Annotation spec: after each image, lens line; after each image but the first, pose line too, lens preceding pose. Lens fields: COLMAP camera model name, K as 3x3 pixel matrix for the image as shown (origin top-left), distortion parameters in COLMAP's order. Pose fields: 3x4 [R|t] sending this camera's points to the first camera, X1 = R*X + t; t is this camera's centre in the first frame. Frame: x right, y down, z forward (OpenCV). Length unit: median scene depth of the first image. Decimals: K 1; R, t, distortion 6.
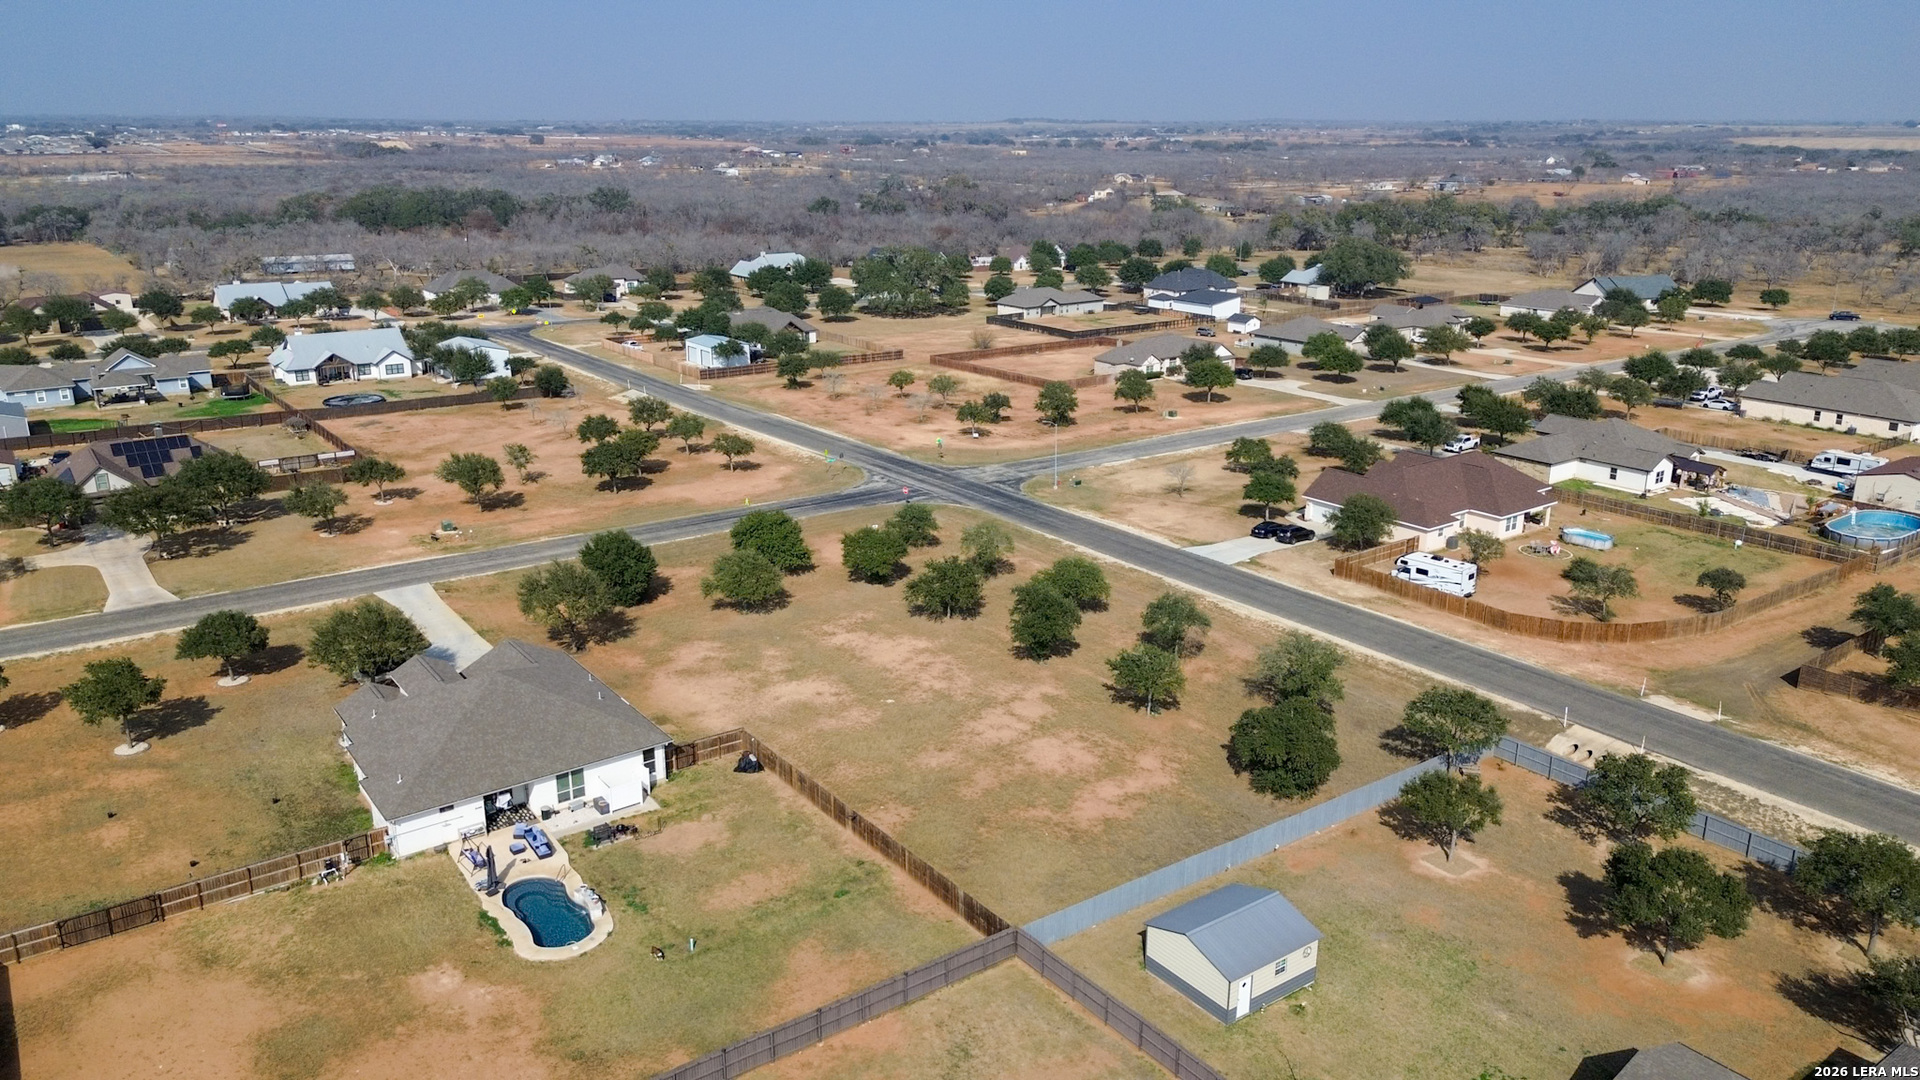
lens RADIAL K [[1353.0, 0, 952.0], [0, 1353.0, 560.2], [0, 0, 1]] dist [0.071254, -0.066920]
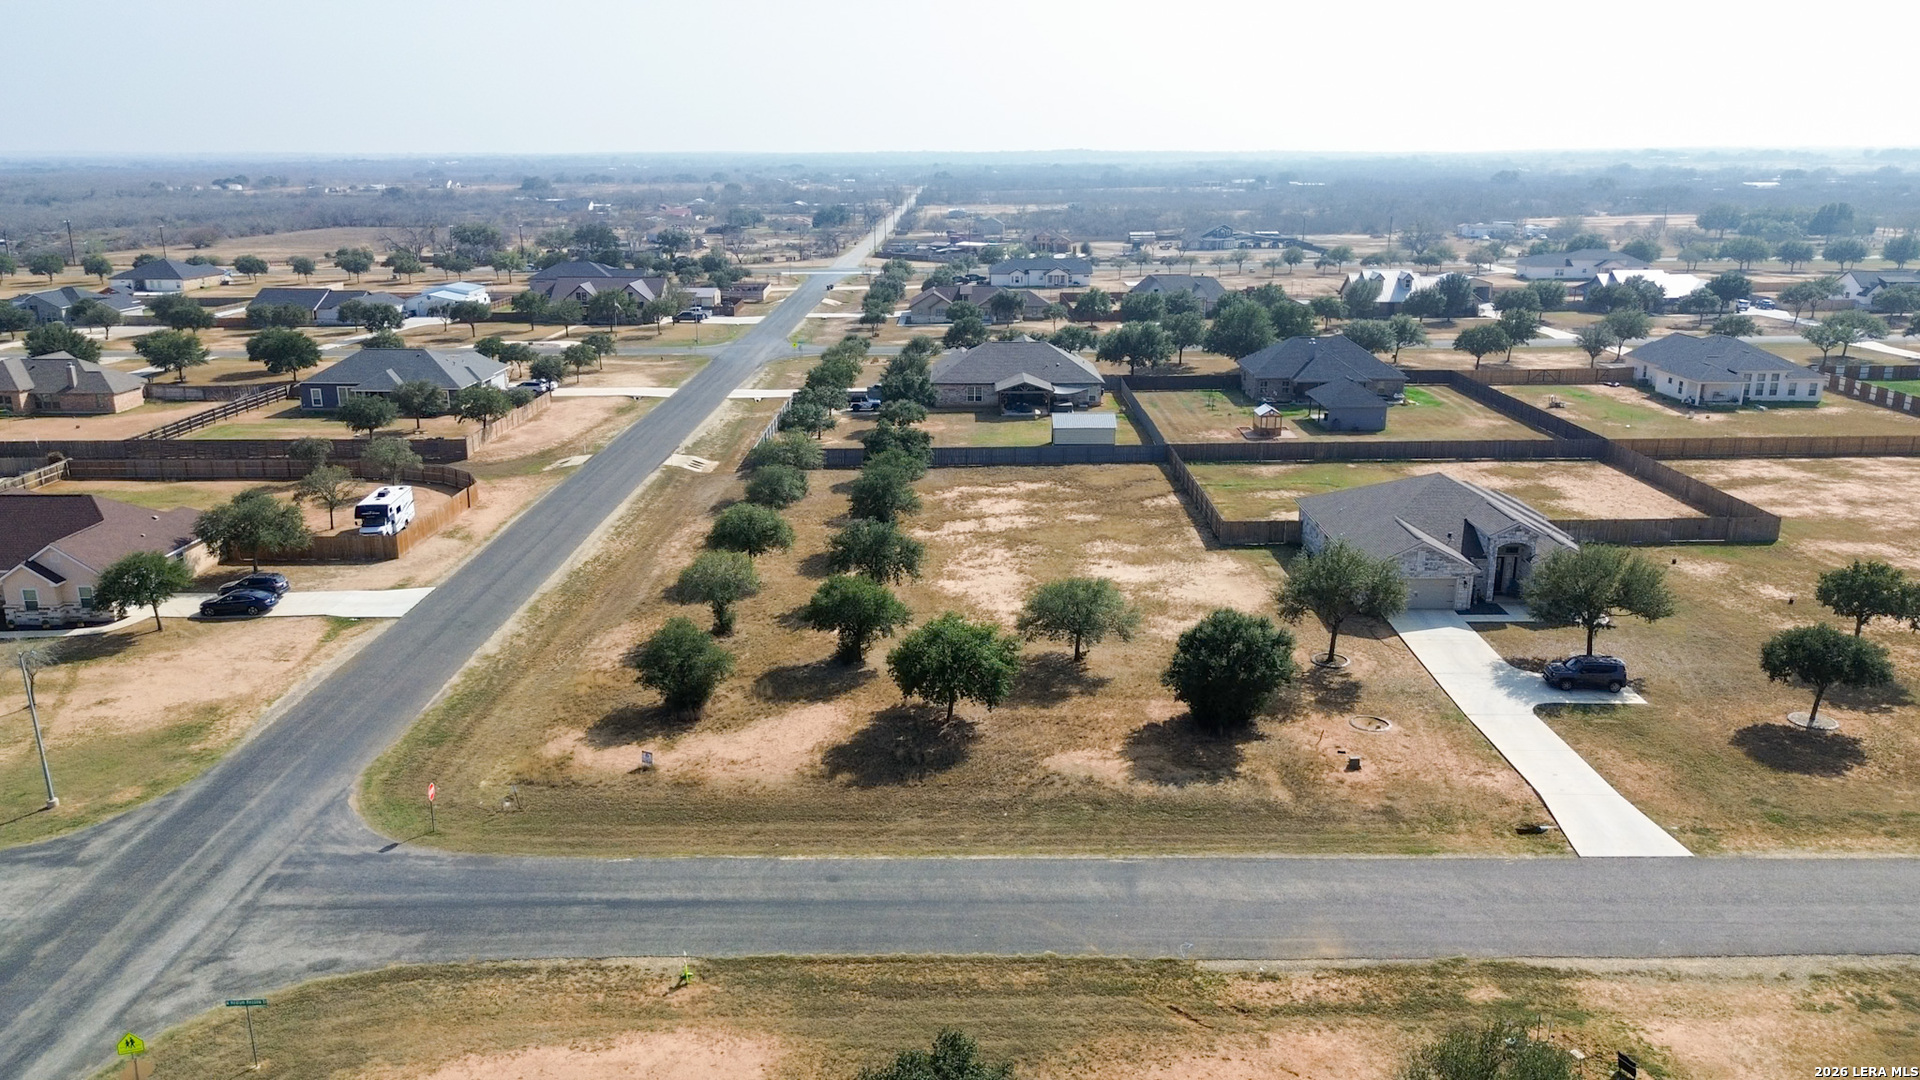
lens RADIAL K [[1353.0, 0, 952.0], [0, 1353.0, 560.2], [0, 0, 1]] dist [0.071254, -0.066920]
pose [[-0.801881, -0.168987, 0.573088, -0.454160], [0.188018, 0.839071, 0.510499, -0.343554], [-0.567129, 0.517110, -0.641063, 1.345585]]
